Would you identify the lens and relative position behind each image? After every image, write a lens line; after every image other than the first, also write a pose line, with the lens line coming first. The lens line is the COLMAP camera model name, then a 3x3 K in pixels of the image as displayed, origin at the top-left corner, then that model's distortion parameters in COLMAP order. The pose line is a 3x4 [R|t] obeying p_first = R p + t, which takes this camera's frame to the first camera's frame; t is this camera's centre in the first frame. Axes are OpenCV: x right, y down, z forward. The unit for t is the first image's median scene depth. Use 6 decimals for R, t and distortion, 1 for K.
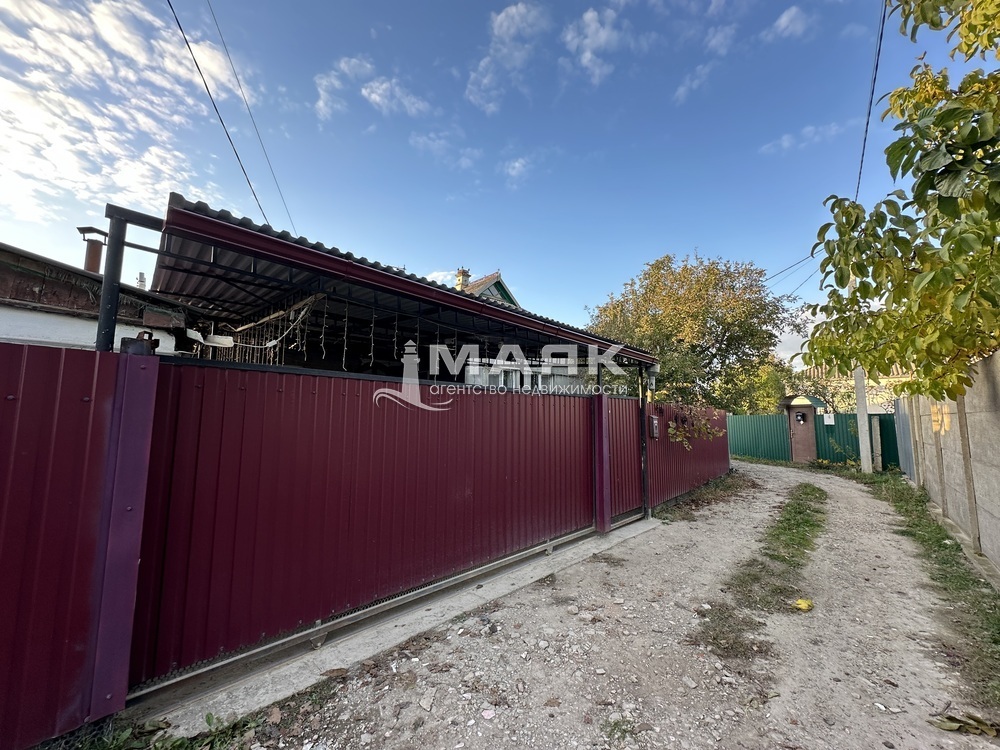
lens RADIAL K [[397.8, 0, 499.2], [0, 397.8, 367.2], [0, 0, 1]] dist [-0.001205, 0.000120]
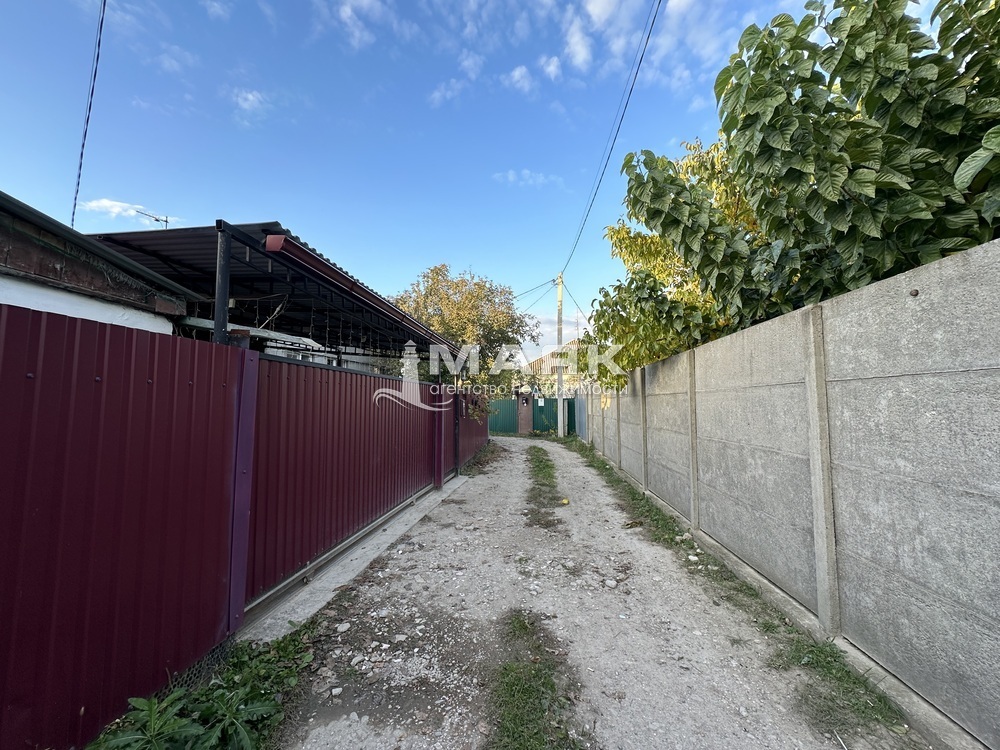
lens RADIAL K [[398.2, 0, 500.0], [0, 398.2, 375.0], [0, 0, 1]] dist [-0.002040, 0.000481]
pose [[0.805699, 0.034317, 0.591330, -0.365036], [-0.067716, 0.997111, 0.034399, -0.017911], [-0.588441, -0.067758, 0.805696, -0.164287]]
